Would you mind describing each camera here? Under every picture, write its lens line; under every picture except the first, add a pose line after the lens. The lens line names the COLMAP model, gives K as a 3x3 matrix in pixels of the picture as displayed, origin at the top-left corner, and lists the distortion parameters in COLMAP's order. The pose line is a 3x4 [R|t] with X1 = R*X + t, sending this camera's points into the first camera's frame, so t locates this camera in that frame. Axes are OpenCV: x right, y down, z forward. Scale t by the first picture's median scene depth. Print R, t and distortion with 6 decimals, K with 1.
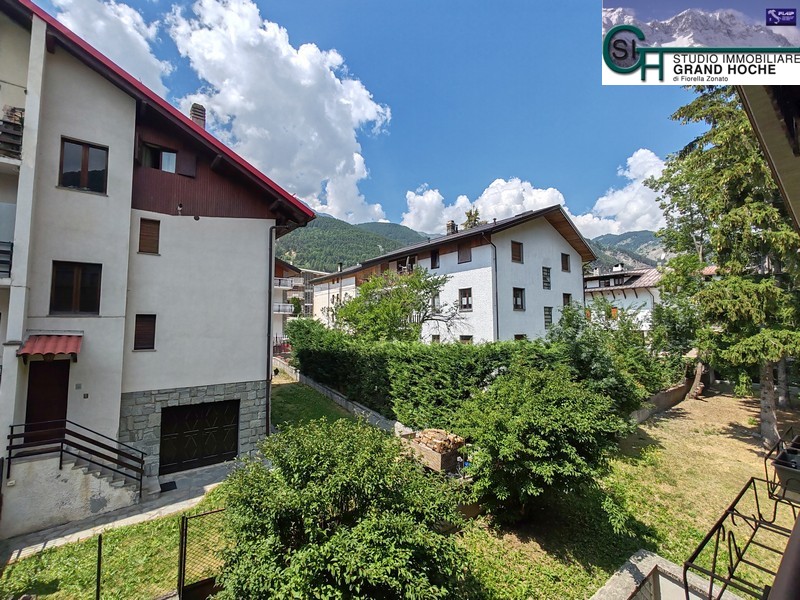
lens RADIAL K [[358.3, 0, 397.4], [0, 358.3, 299.1], [0, 0, 1]] dist [0.003642, 0.000432]
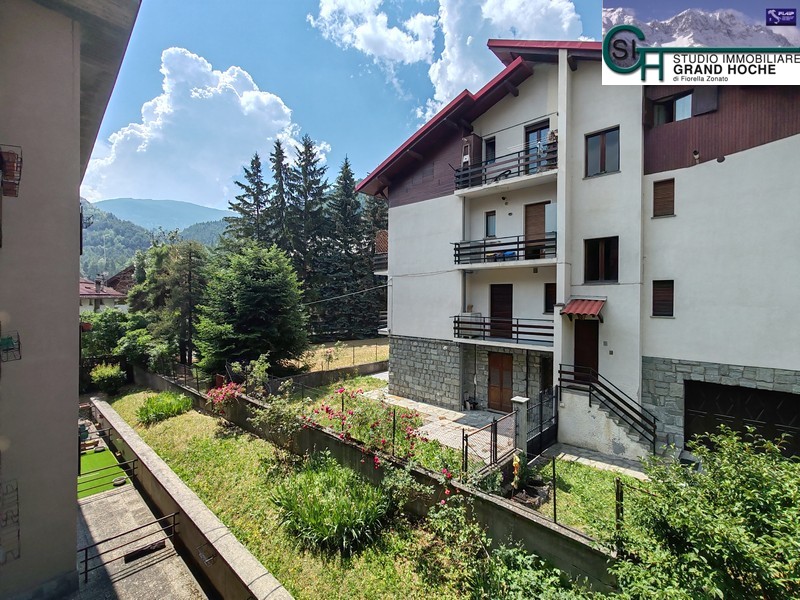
lens RADIAL K [[358.3, 0, 398.8], [0, 358.3, 298.0], [0, 0, 1]] dist [0.003642, 0.000432]
pose [[0.166077, 0.010758, -0.986054, 0.125983], [0.077144, 0.996734, 0.023868, 0.011044], [0.983091, -0.080032, 0.164705, 0.121954]]
